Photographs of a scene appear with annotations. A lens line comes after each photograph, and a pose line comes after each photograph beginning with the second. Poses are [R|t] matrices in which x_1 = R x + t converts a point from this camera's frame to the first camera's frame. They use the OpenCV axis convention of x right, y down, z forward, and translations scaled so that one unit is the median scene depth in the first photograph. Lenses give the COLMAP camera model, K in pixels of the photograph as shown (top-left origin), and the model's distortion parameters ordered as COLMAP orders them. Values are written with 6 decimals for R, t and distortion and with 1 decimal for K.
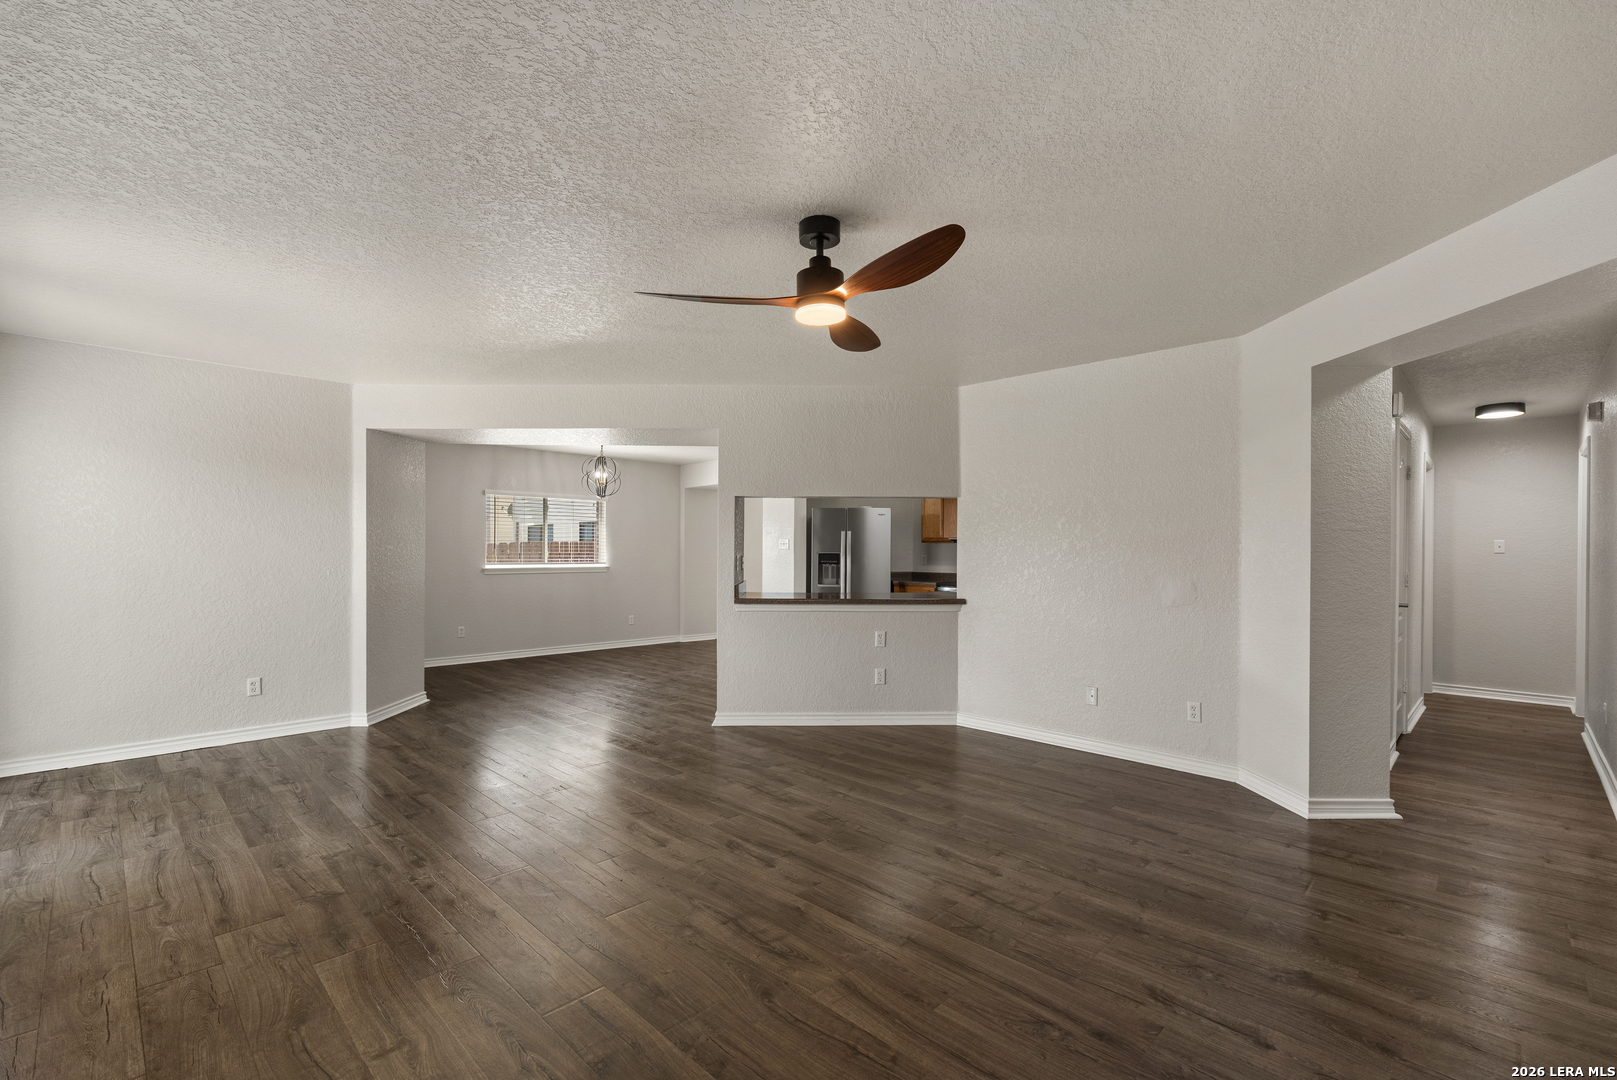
lens RADIAL K [[703.5, 0, 807.4], [0, 703.5, 548.9], [0, 0, 1]] dist [-0.000652, -0.000251]
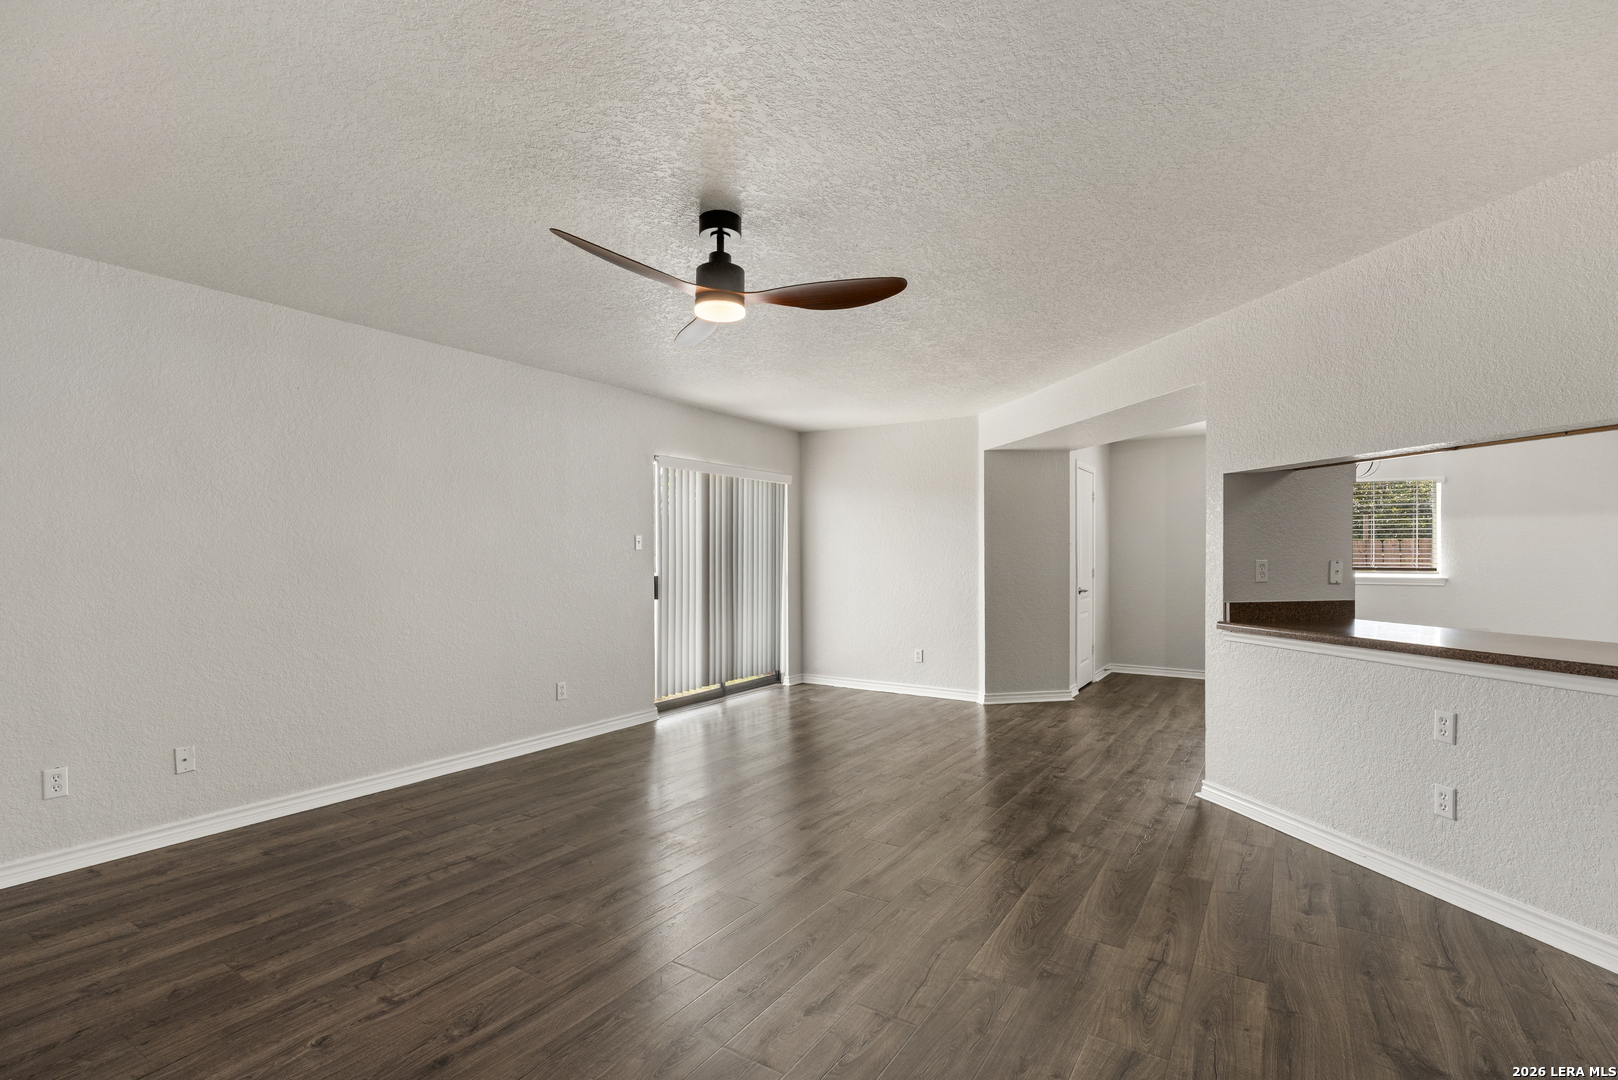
lens RADIAL K [[766.4, 0, 830.3], [0, 766.4, 551.5], [0, 0, 1]] dist [-0.000877, -0.000154]
pose [[0.212045, -0.008586, -0.977222, 0.887694], [0.004826, 0.999958, -0.007738, 0.009500], [0.977248, -0.003075, 0.212077, 0.746541]]
